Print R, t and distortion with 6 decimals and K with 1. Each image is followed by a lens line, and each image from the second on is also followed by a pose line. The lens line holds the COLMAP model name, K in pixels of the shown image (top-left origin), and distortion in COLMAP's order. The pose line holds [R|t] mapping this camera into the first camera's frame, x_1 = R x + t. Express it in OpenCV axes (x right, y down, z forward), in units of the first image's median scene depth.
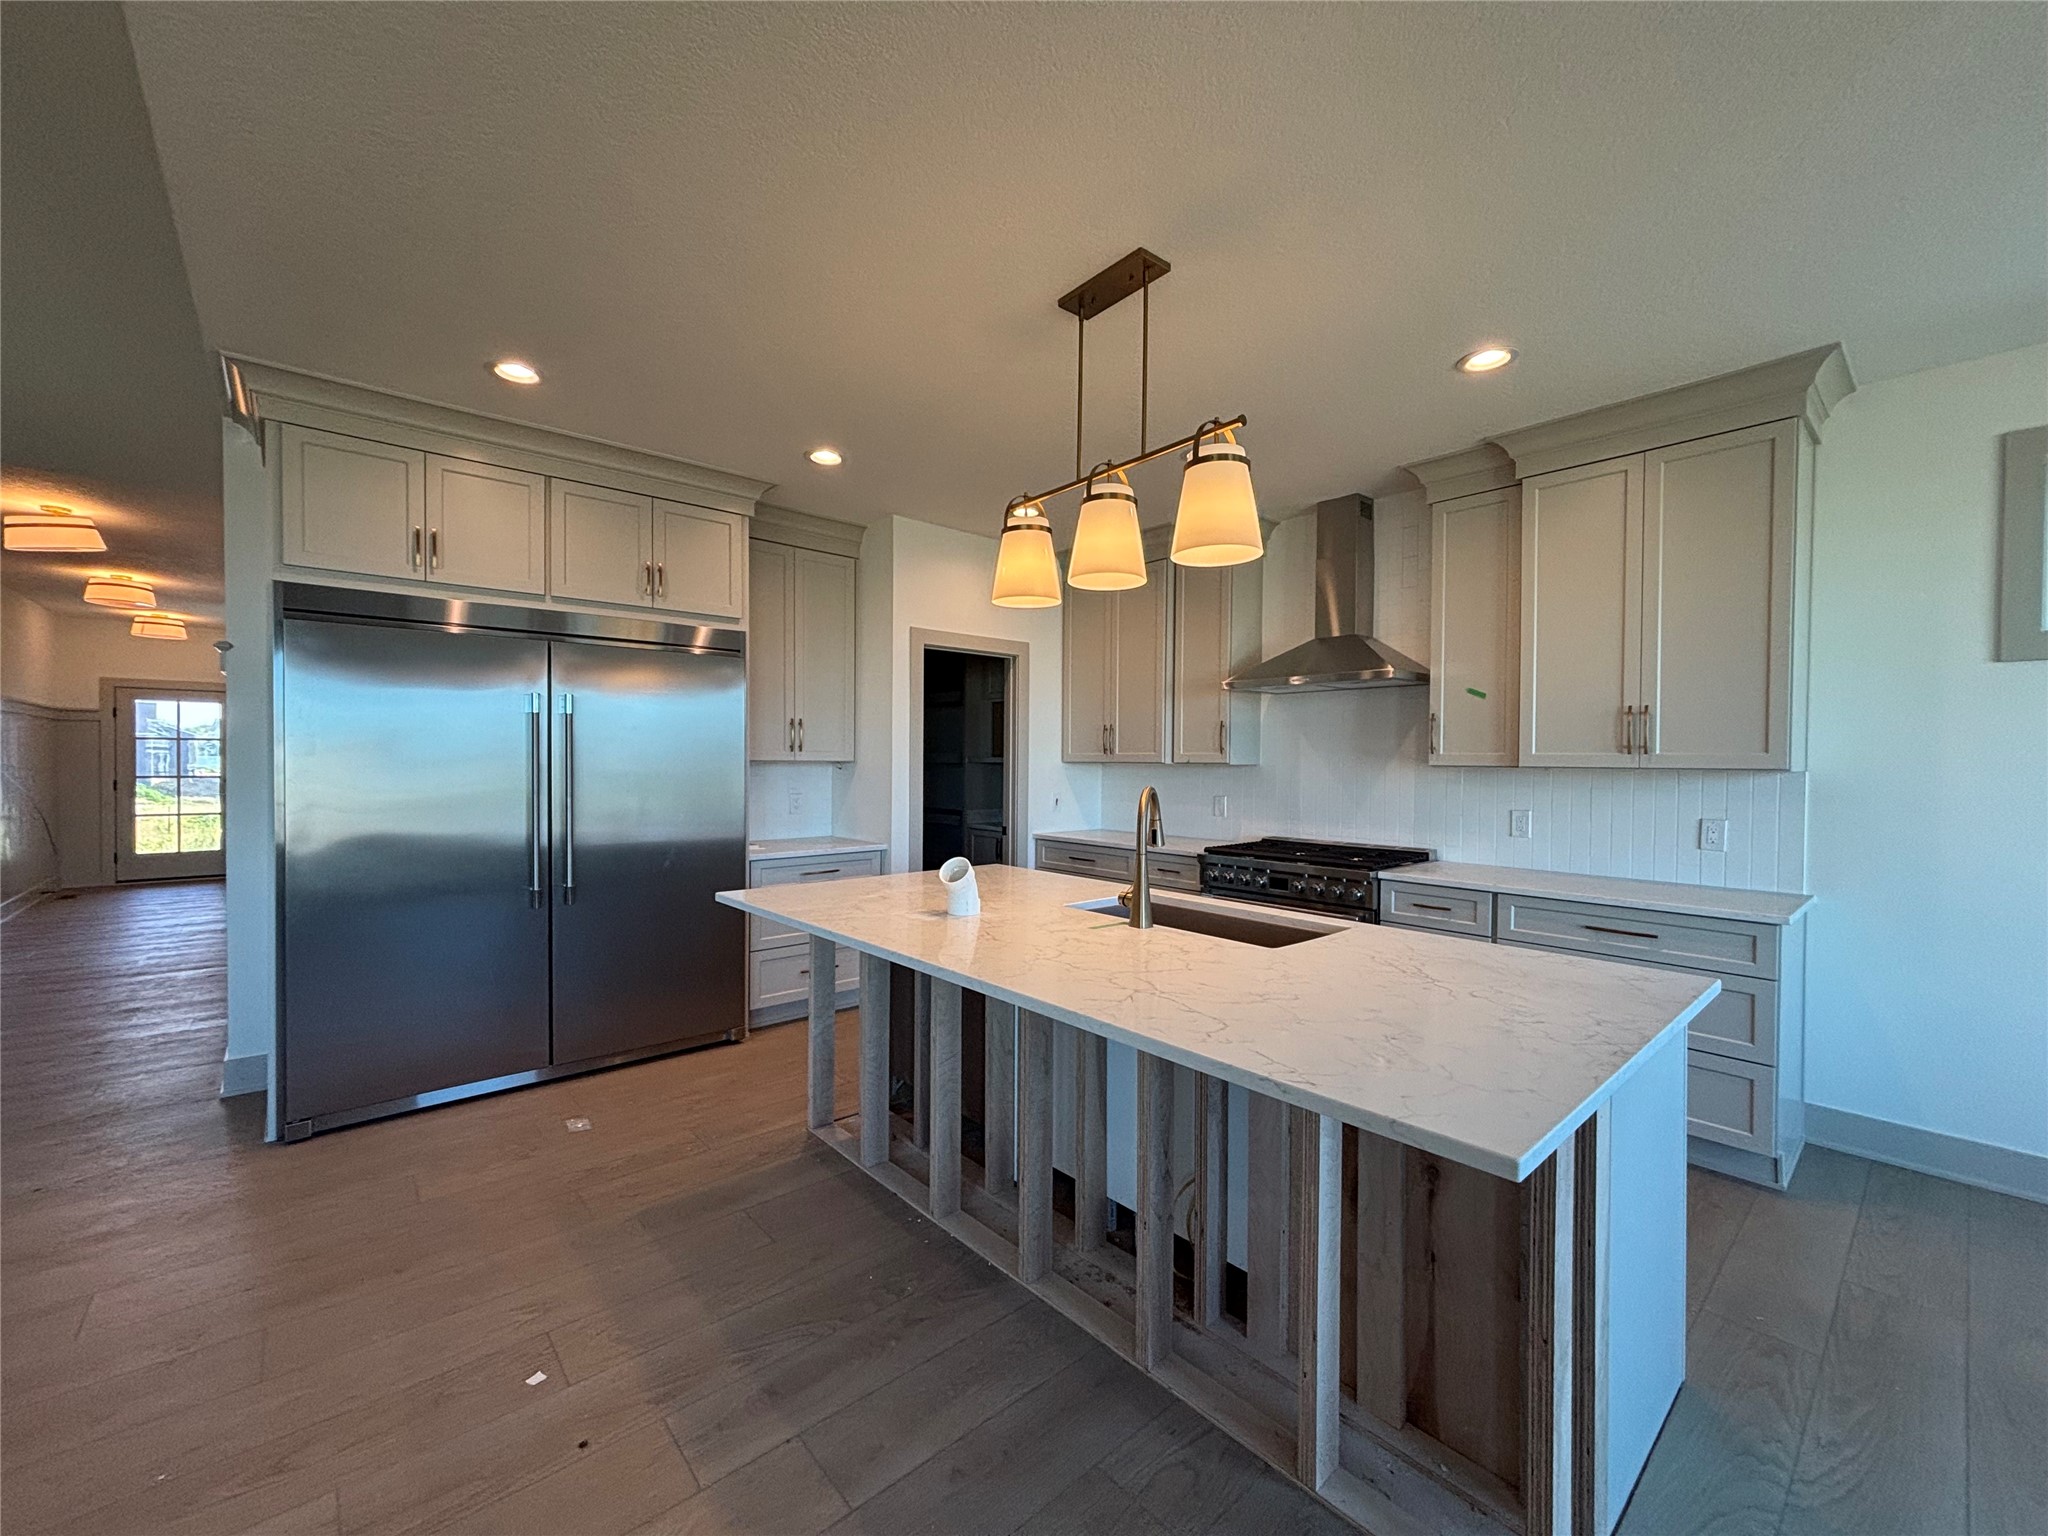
lens RADIAL K [[821.9, 0, 1015.1], [0, 821.9, 766.4], [0, 0, 1]] dist [-0.001834, -0.000001]
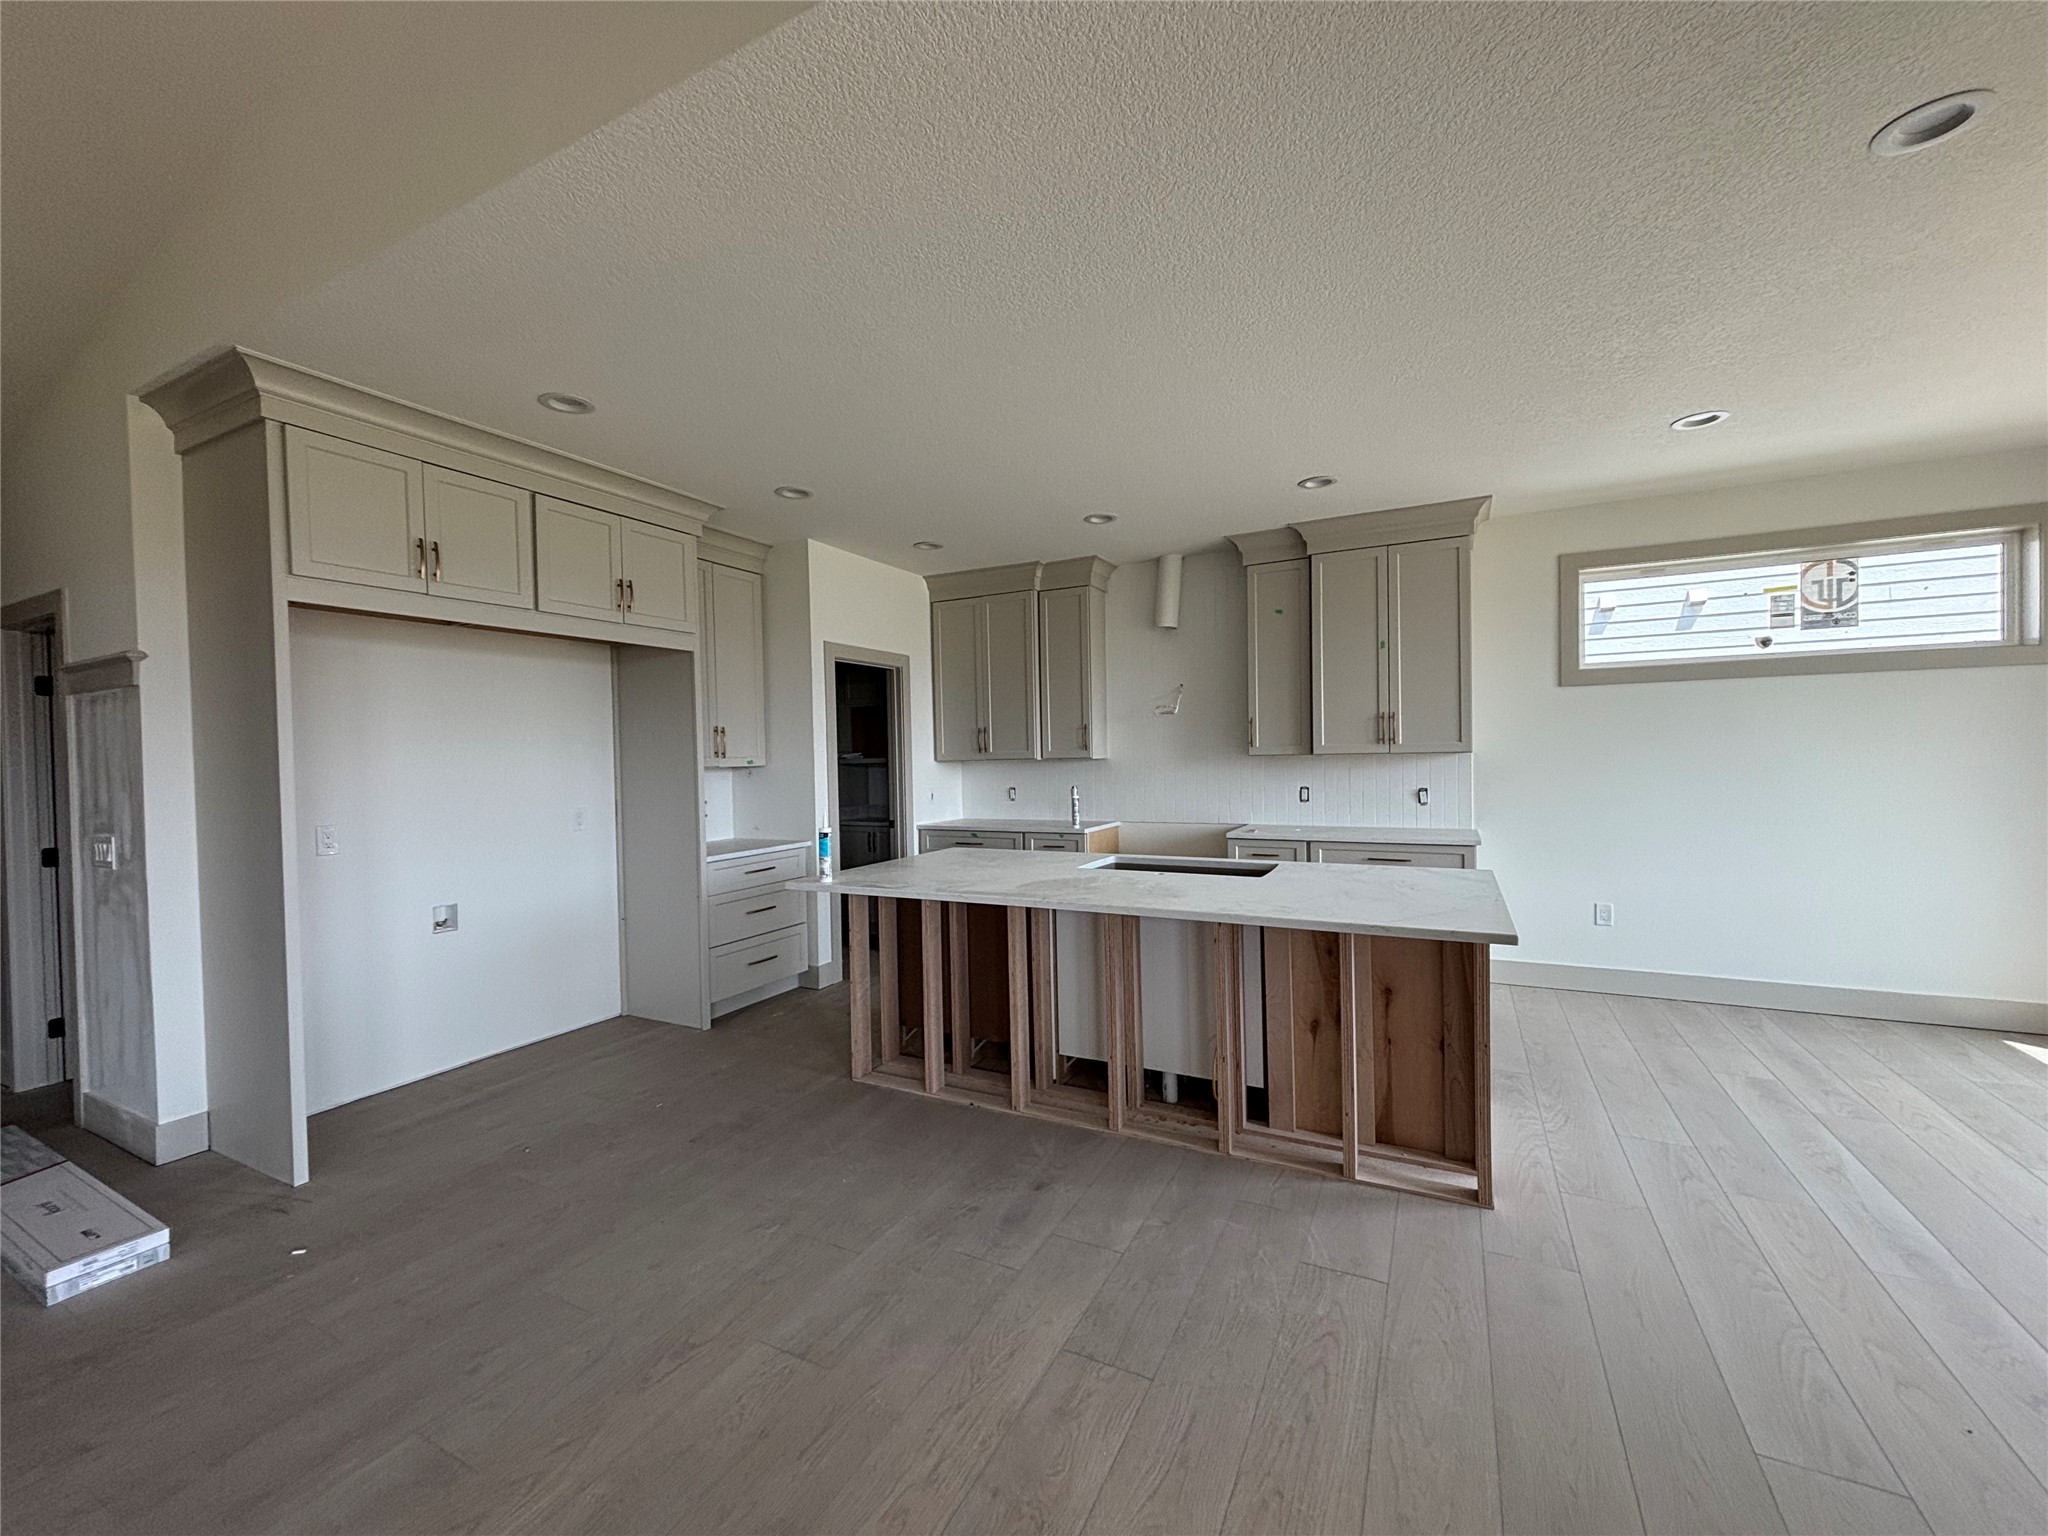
lens RADIAL K [[826.2, 0, 1017.1], [0, 826.2, 768.8], [0, 0, 1]] dist [0.000629, -0.000277]
pose [[0.929547, -0.034373, 0.367098, -0.307984], [0.030756, 0.999404, 0.015698, -0.010285], [-0.367418, -0.003302, 0.930050, -0.121364]]
